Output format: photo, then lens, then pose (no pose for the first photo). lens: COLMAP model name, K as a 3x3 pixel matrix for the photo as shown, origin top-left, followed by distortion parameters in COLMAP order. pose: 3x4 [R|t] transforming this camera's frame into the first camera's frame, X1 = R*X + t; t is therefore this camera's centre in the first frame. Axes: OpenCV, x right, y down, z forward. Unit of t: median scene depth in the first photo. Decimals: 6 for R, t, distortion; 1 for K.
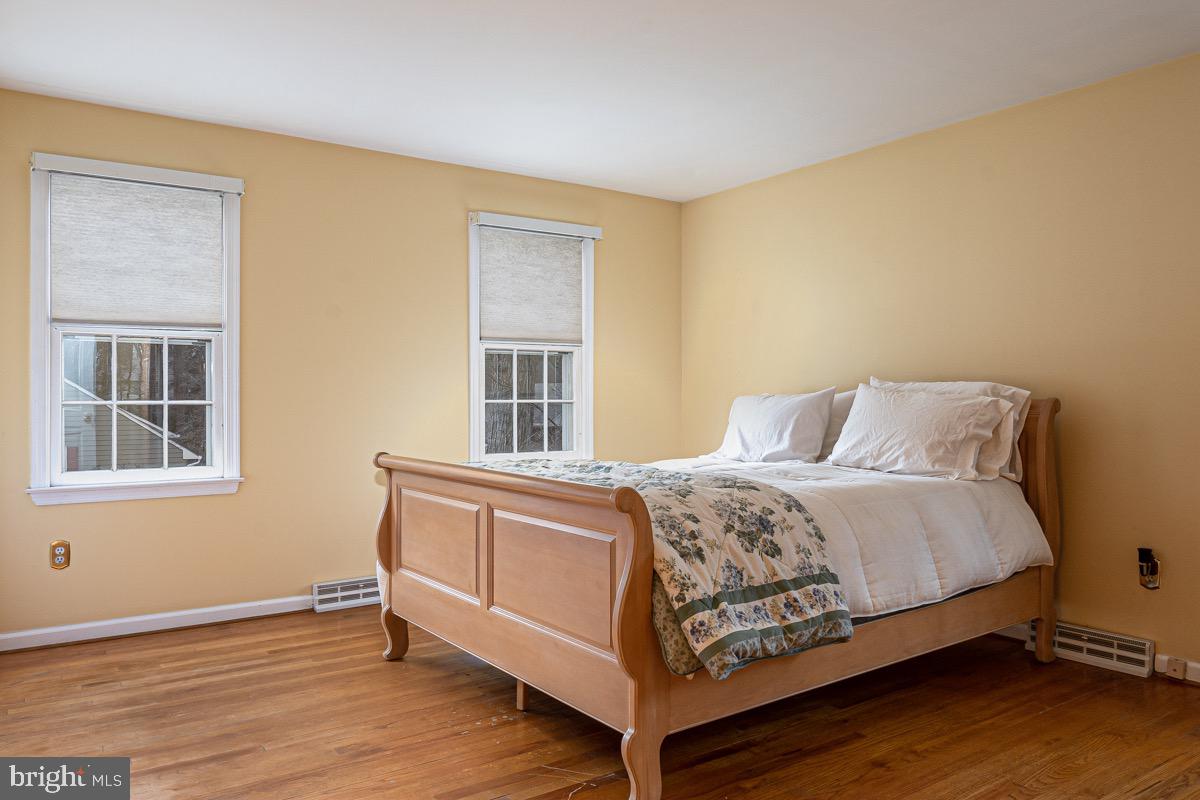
lens RADIAL K [[860.9, 0, 599.6], [0, 860.9, 350.0], [0, 0, 1]] dist [-0.002959, -0.000660]
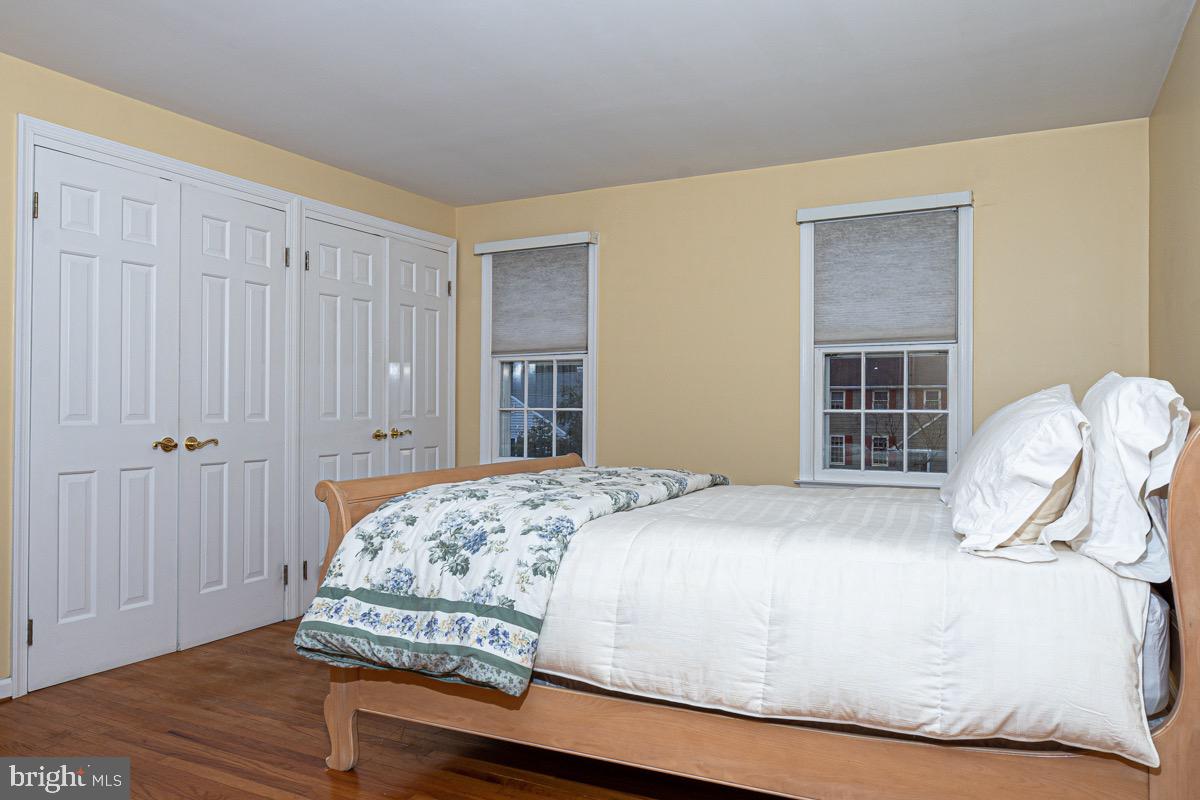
lens RADIAL K [[837.4, 0, 603.6], [0, 837.4, 391.9], [0, 0, 1]] dist [-0.002038, 0.001673]
pose [[0.462411, -0.011700, -0.886589, 0.550322], [0.043411, 0.999013, 0.009458, 0.020791], [0.885602, -0.042861, 0.462462, 0.371119]]
